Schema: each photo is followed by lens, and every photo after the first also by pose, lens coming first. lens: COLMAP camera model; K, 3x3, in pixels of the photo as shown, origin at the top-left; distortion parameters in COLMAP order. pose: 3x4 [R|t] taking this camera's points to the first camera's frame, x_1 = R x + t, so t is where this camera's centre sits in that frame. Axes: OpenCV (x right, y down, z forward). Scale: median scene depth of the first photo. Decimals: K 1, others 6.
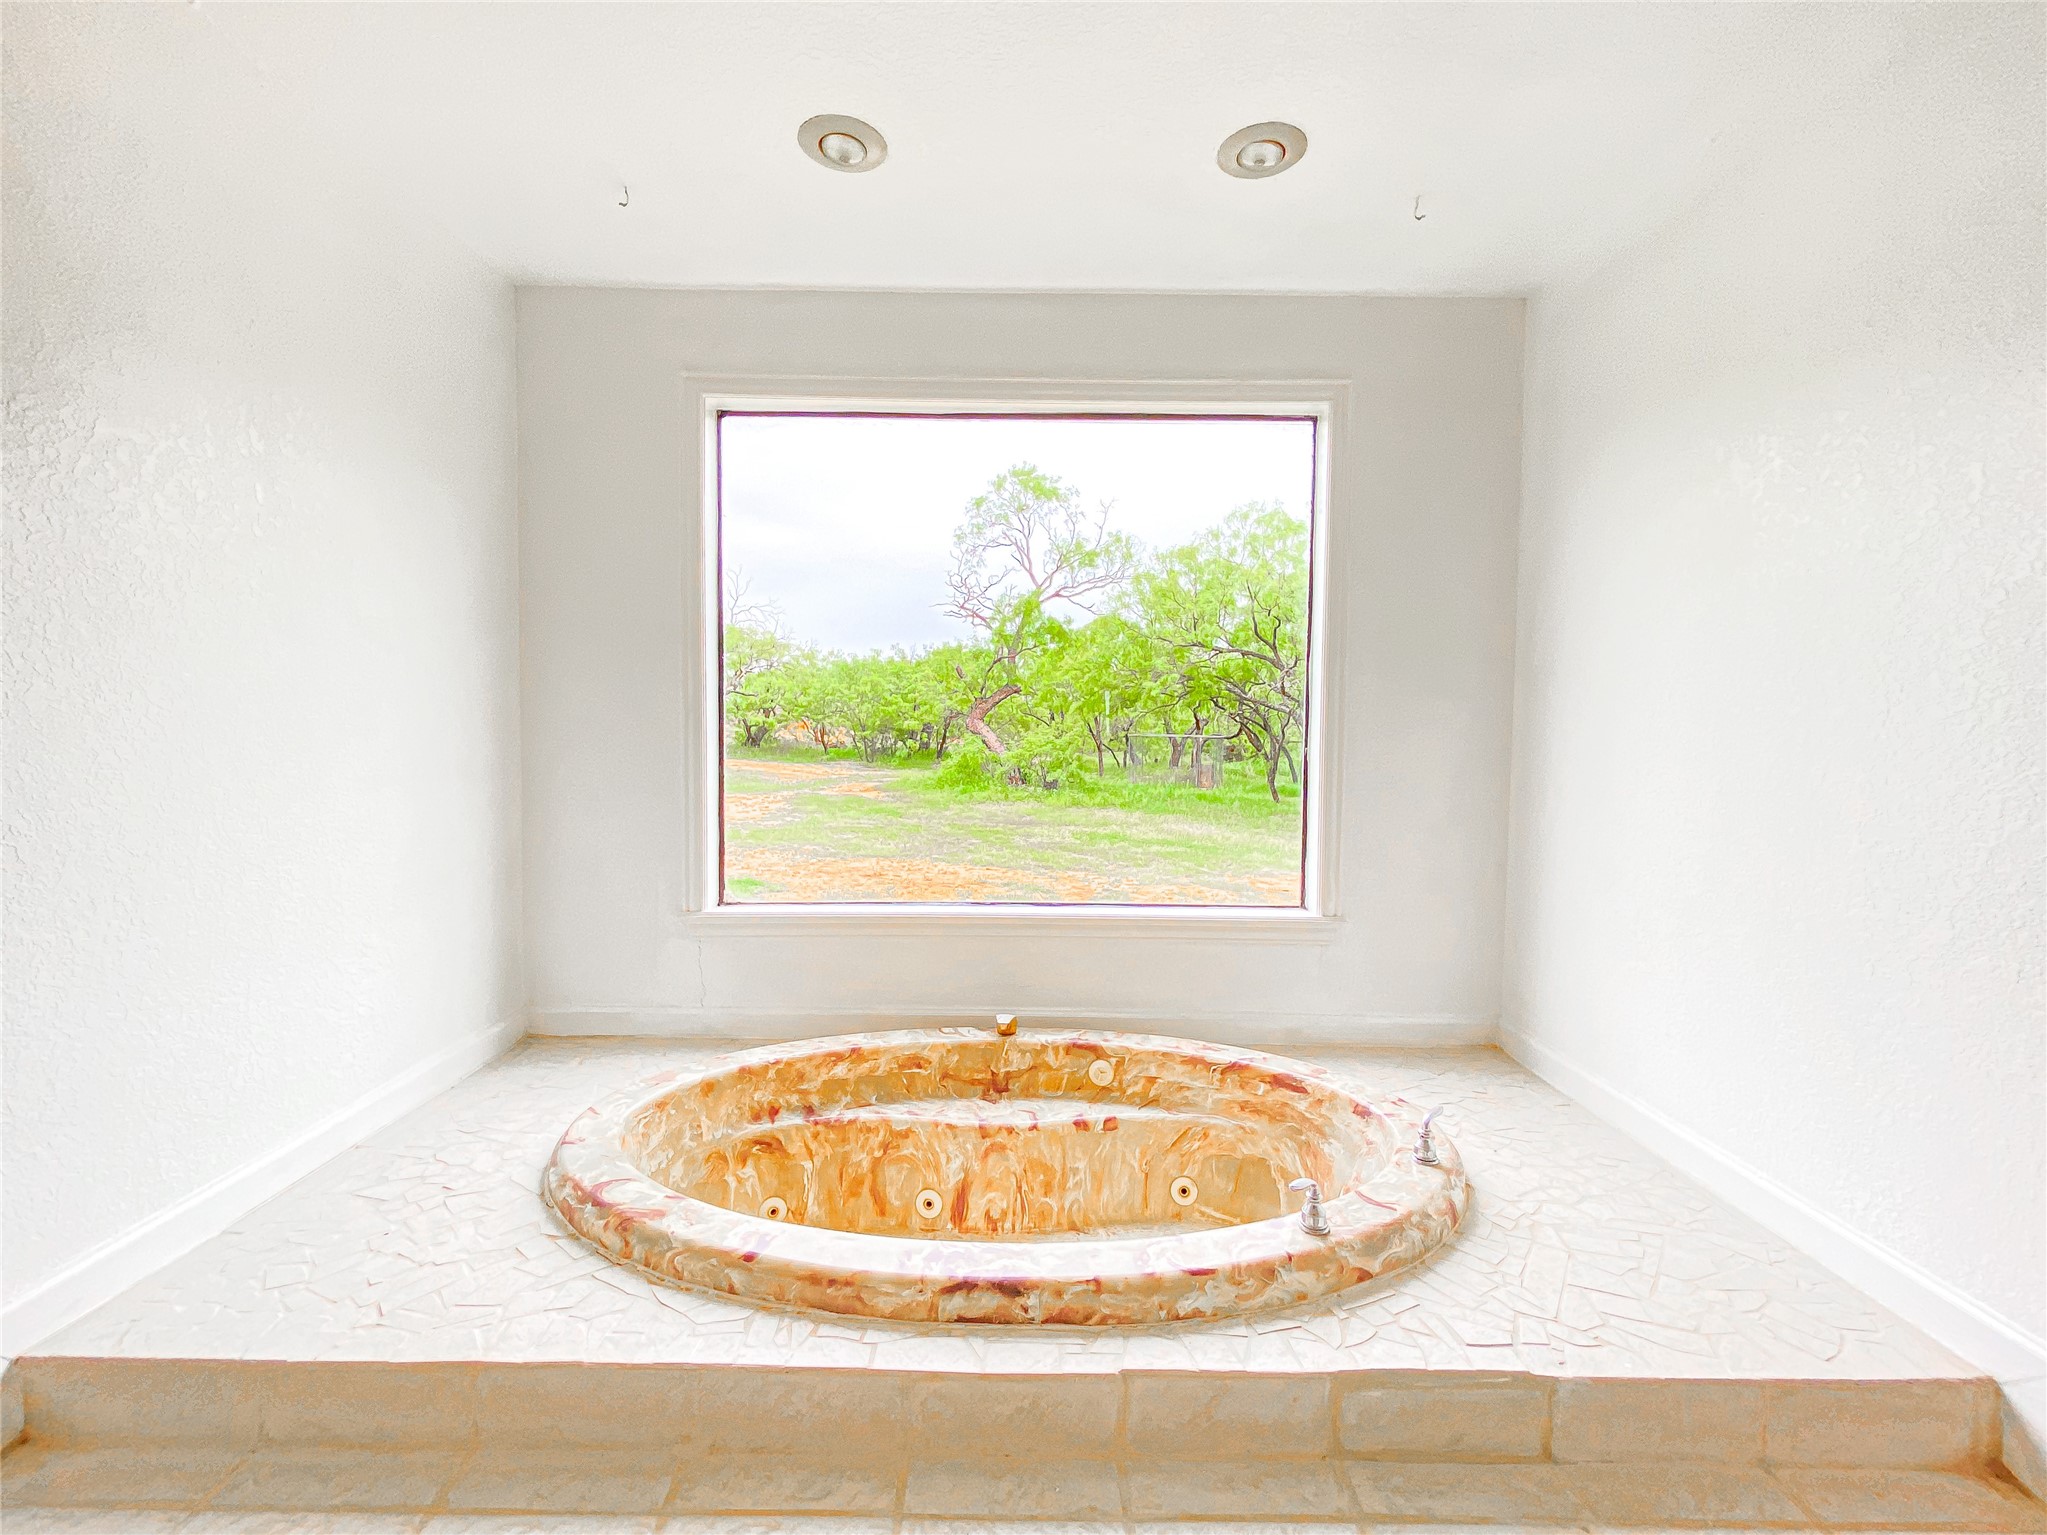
lens RADIAL K [[816.8, 0, 990.0], [0, 816.8, 765.9], [0, 0, 1]] dist [-0.000578, -0.000116]
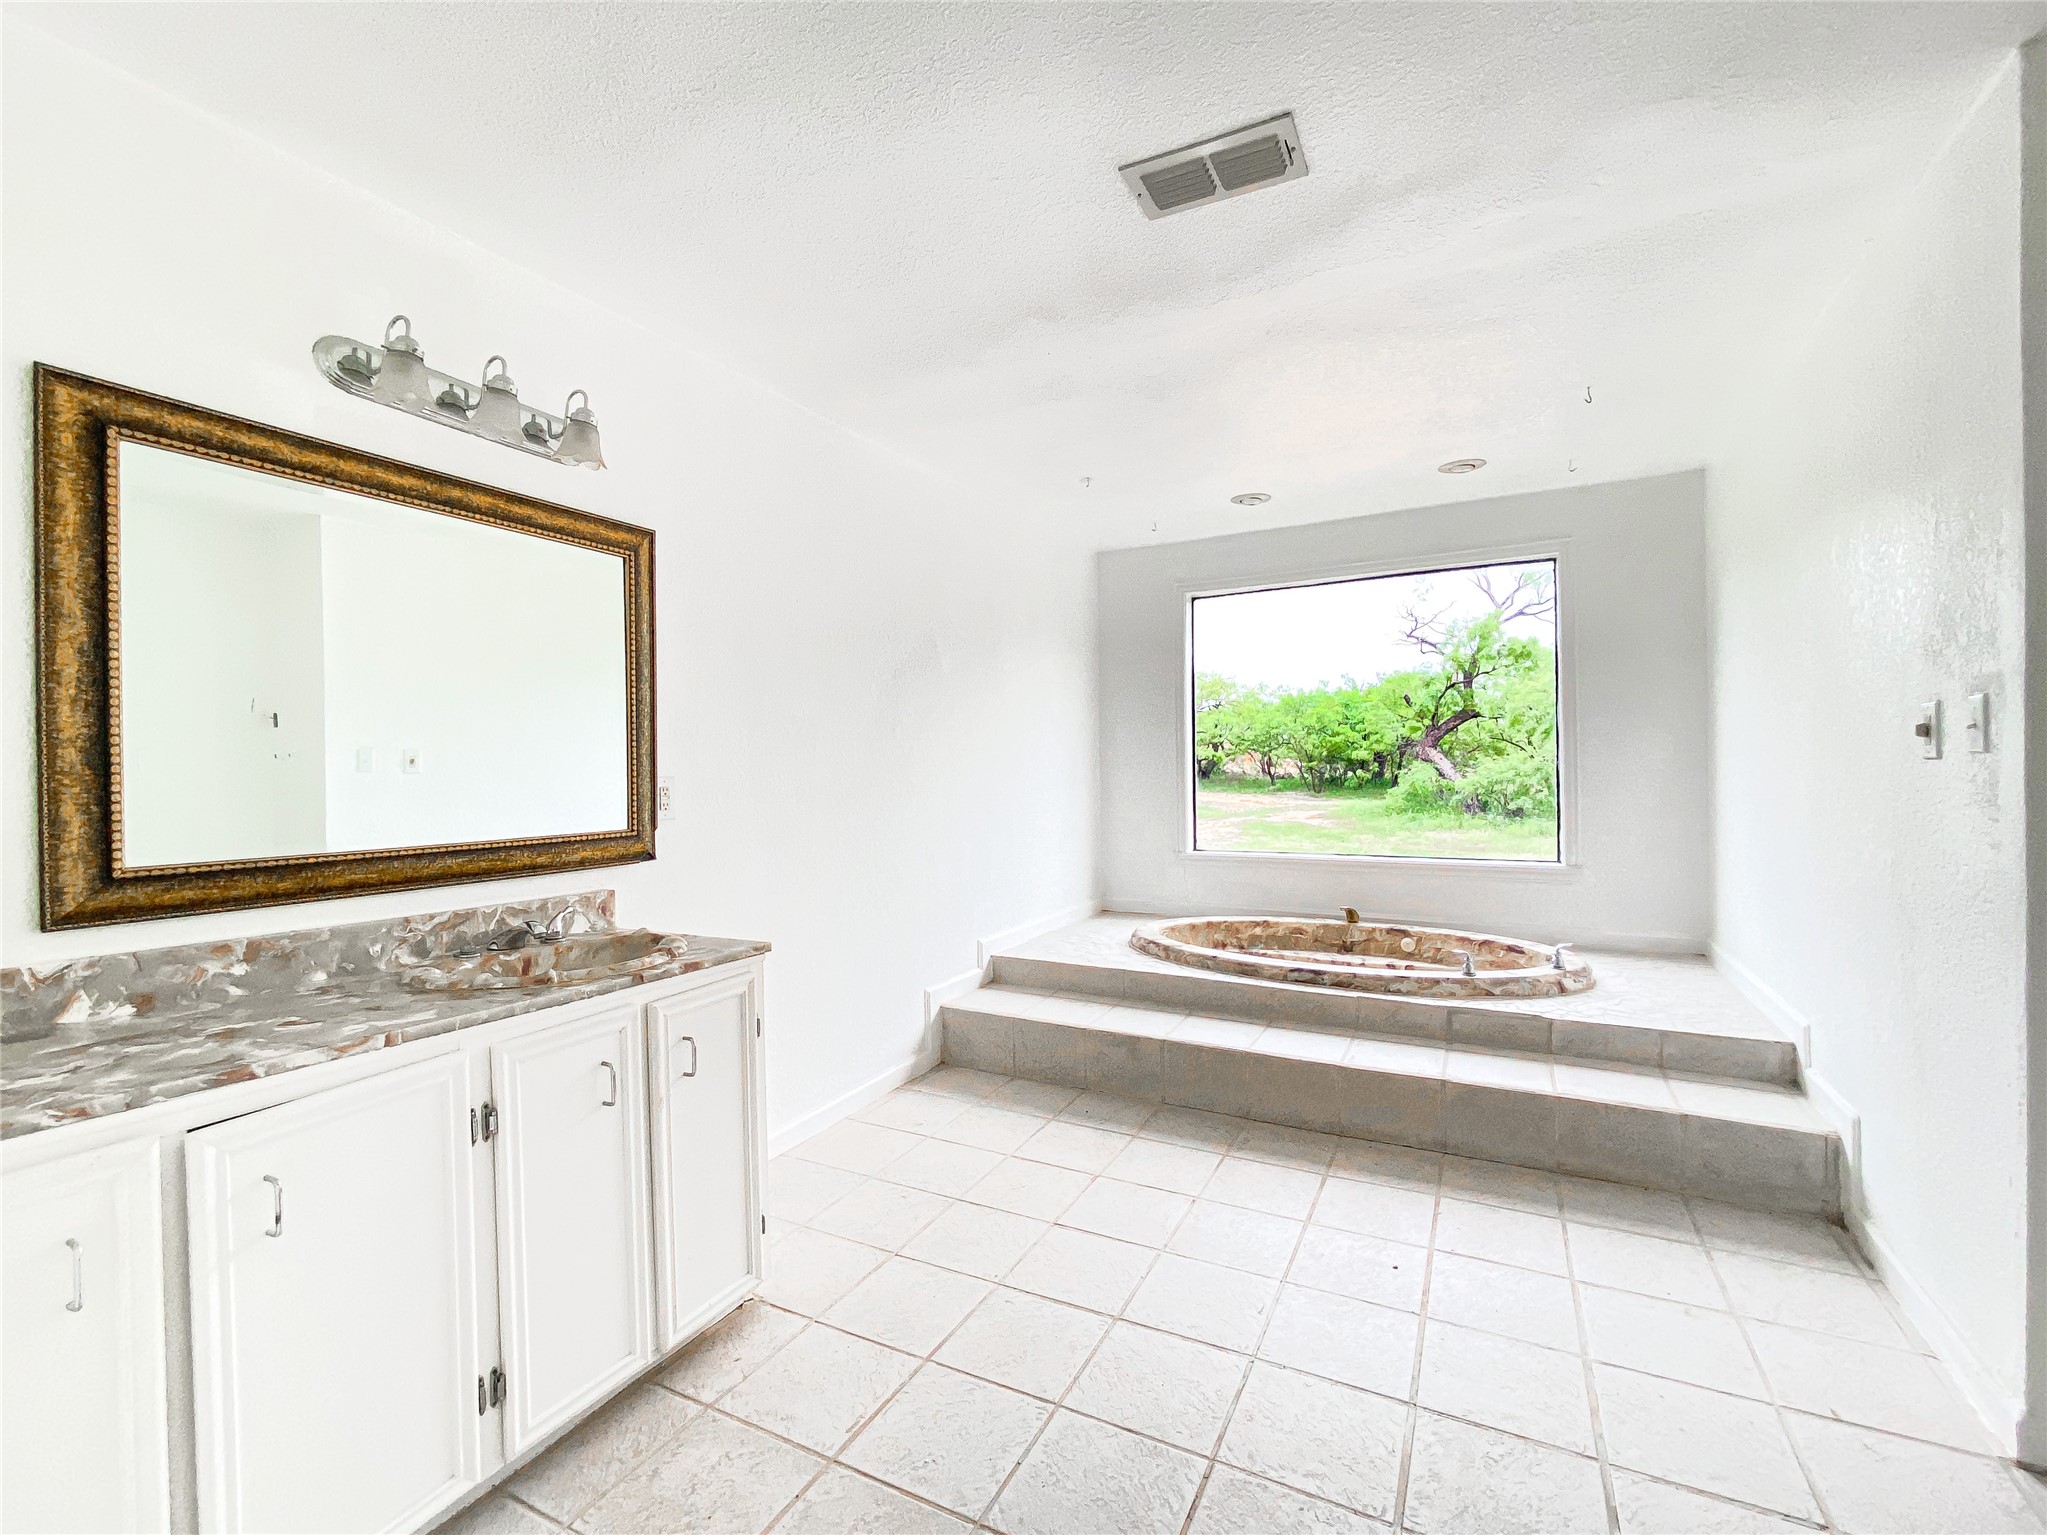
lens RADIAL K [[816.8, 0, 990.0], [0, 816.8, 765.9], [0, 0, 1]] dist [-0.000578, -0.000116]
pose [[0.859588, -0.021823, -0.510522, 0.034046], [0.000582, 0.999129, -0.041730, 0.007232], [0.510988, 0.035573, 0.858851, -0.128154]]
